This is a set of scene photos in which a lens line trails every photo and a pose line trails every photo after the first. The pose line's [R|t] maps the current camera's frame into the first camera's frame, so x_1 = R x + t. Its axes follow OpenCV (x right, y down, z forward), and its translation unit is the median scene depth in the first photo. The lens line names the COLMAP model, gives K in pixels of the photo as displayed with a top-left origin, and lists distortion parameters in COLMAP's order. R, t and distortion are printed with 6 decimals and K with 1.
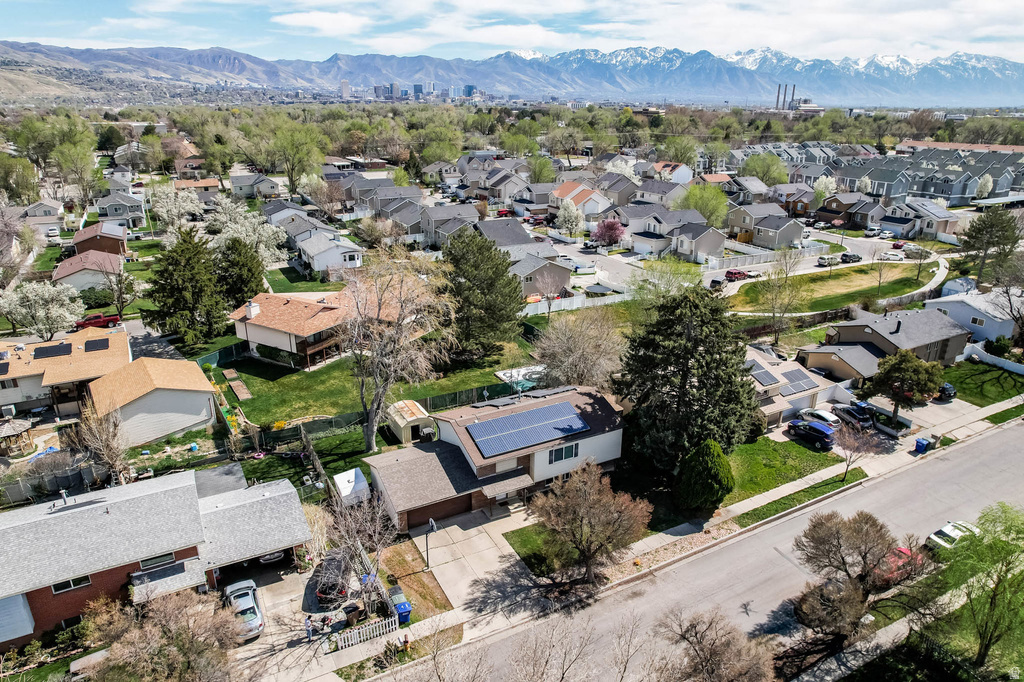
lens RADIAL K [[656.8, 0, 510.3], [0, 656.8, 341.3], [0, 0, 1]] dist [-0.091026, 0.080124]
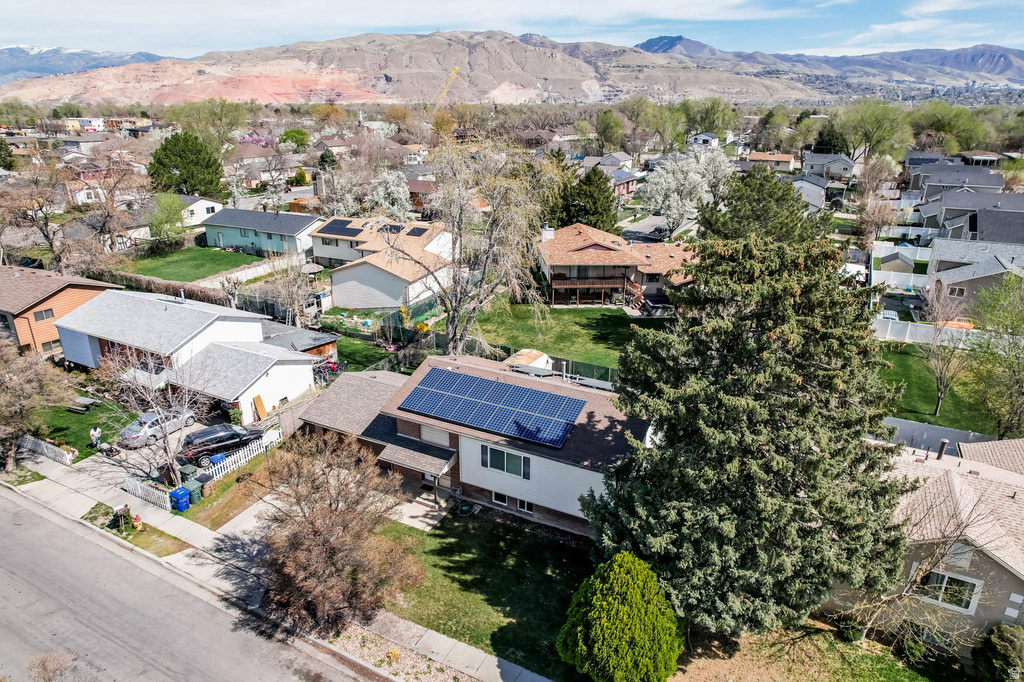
lens RADIAL K [[656.8, 0, 510.3], [0, 656.8, 341.3], [0, 0, 1]] dist [-0.091026, 0.080124]
pose [[0.549453, 0.283203, -0.786065, 0.545118], [-0.288214, 0.947301, 0.139834, -0.026991], [0.784241, 0.149723, 0.602120, 0.610528]]
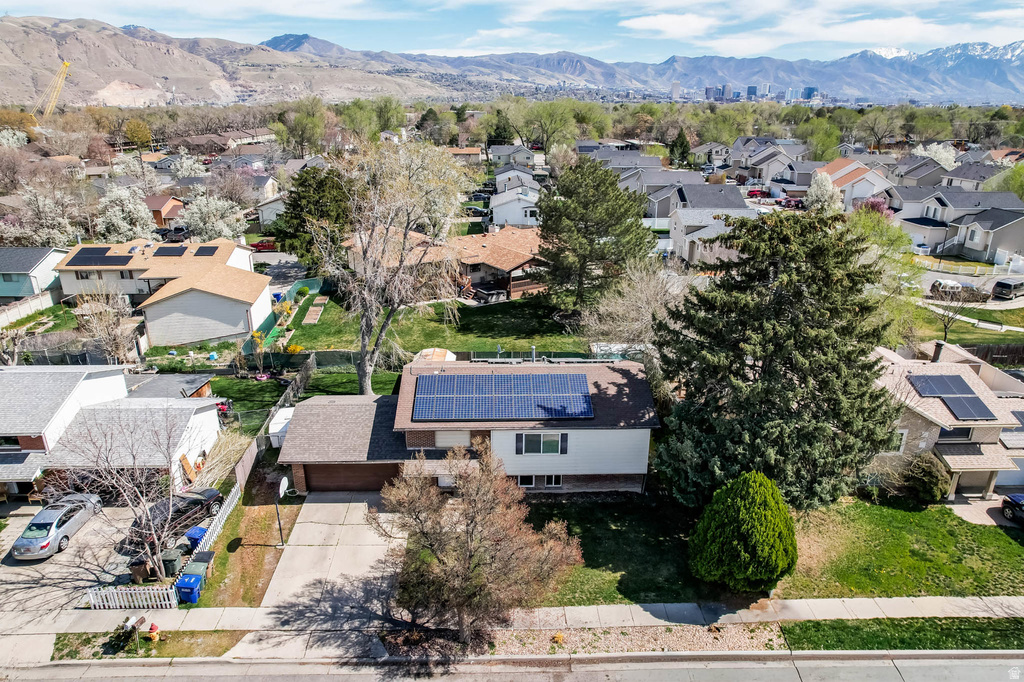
lens RADIAL K [[656.8, 0, 510.3], [0, 656.8, 341.3], [0, 0, 1]] dist [-0.091026, 0.080124]
pose [[0.890549, 0.152989, -0.428388, 0.323549], [-0.154389, 0.987501, 0.031713, 0.052224], [0.427885, 0.037896, 0.903038, 0.380834]]
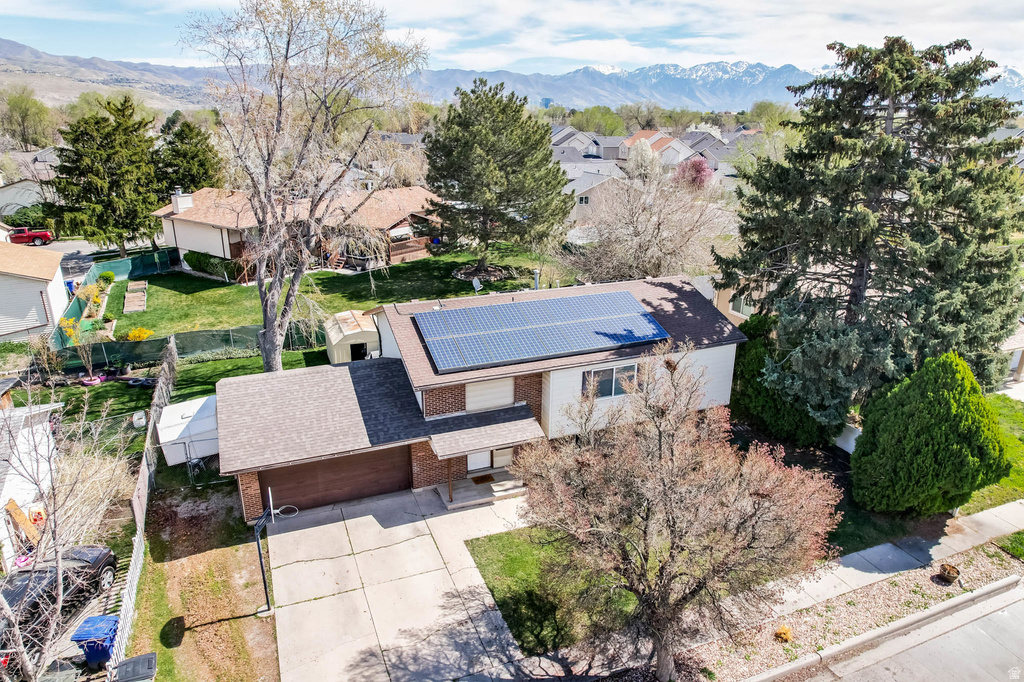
lens RADIAL K [[656.8, 0, 510.3], [0, 656.8, 341.3], [0, 0, 1]] dist [-0.091026, 0.080124]
pose [[0.993759, 0.035133, -0.105868, 0.056102], [-0.037298, 0.999132, -0.018534, 0.153517], [0.105125, 0.022367, 0.994207, 0.514958]]
